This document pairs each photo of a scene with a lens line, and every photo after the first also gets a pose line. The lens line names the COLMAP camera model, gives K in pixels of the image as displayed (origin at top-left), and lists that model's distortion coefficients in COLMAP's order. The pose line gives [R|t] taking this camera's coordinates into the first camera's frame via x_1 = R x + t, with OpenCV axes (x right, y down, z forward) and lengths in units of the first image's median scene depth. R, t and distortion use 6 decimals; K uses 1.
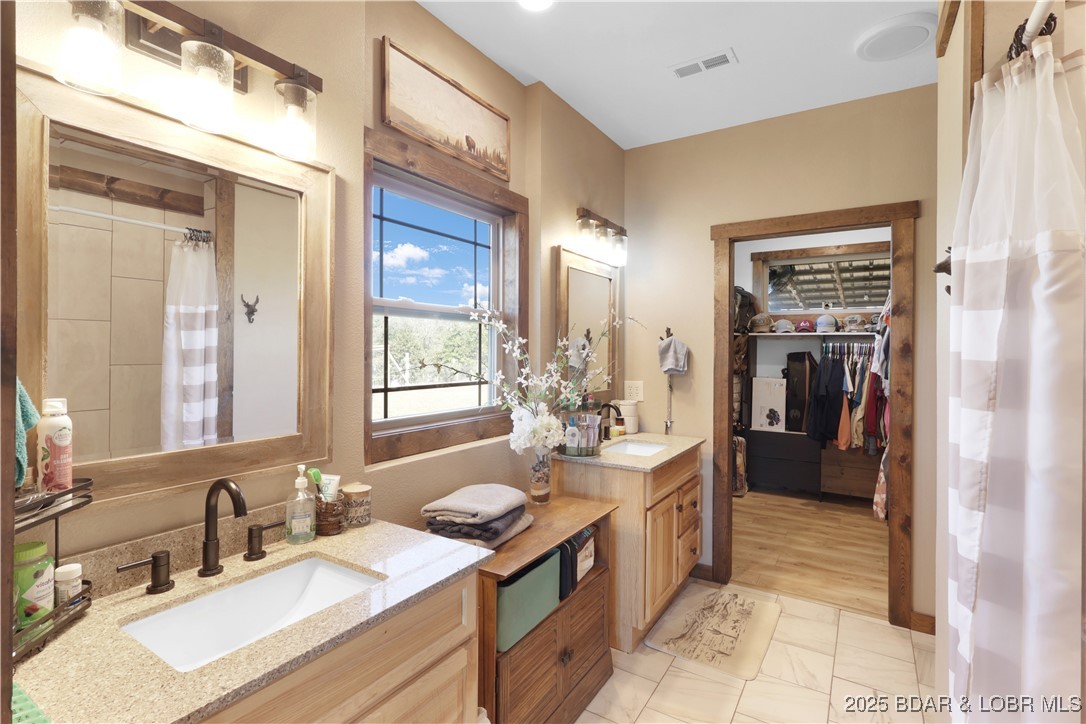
lens RADIAL K [[516.7, 0, 542.5], [0, 516.7, 353.0], [0, 0, 1]] dist [-0.000982, -0.000112]
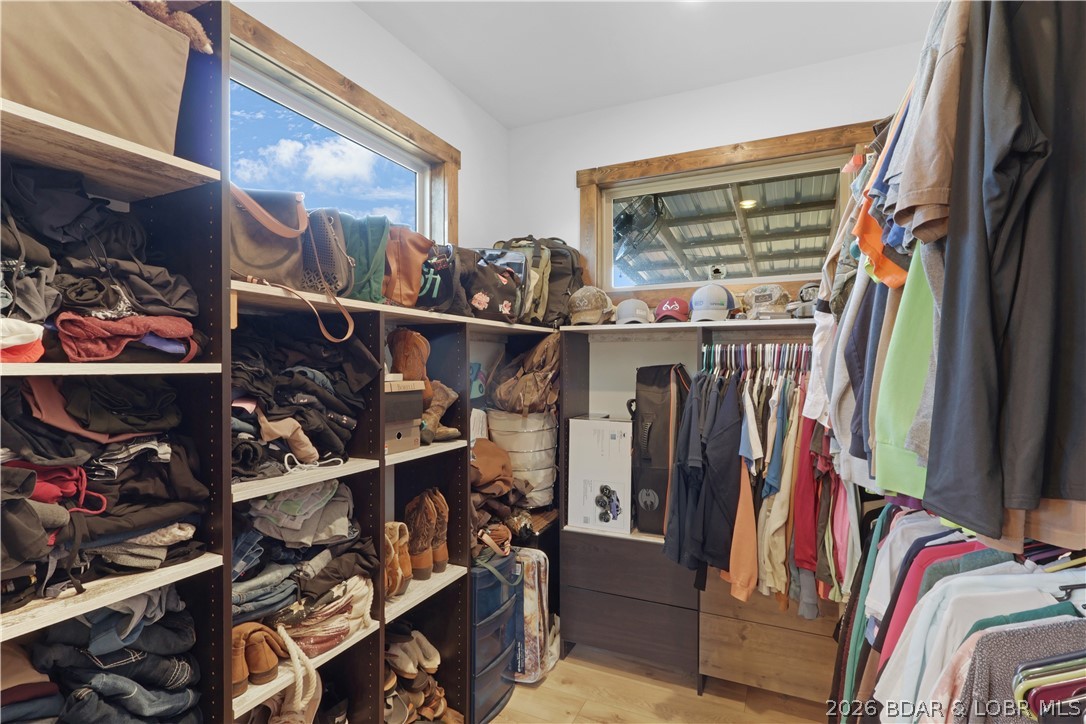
lens RADIAL K [[526.3, 0, 545.4], [0, 526.3, 370.5], [0, 0, 1]] dist [-0.000391, 0.000171]
pose [[0.992148, -0.010280, 0.124643, 0.348271], [0.009818, 0.999942, 0.004322, 0.000008], [-0.124680, -0.003064, 0.992192, 0.557757]]
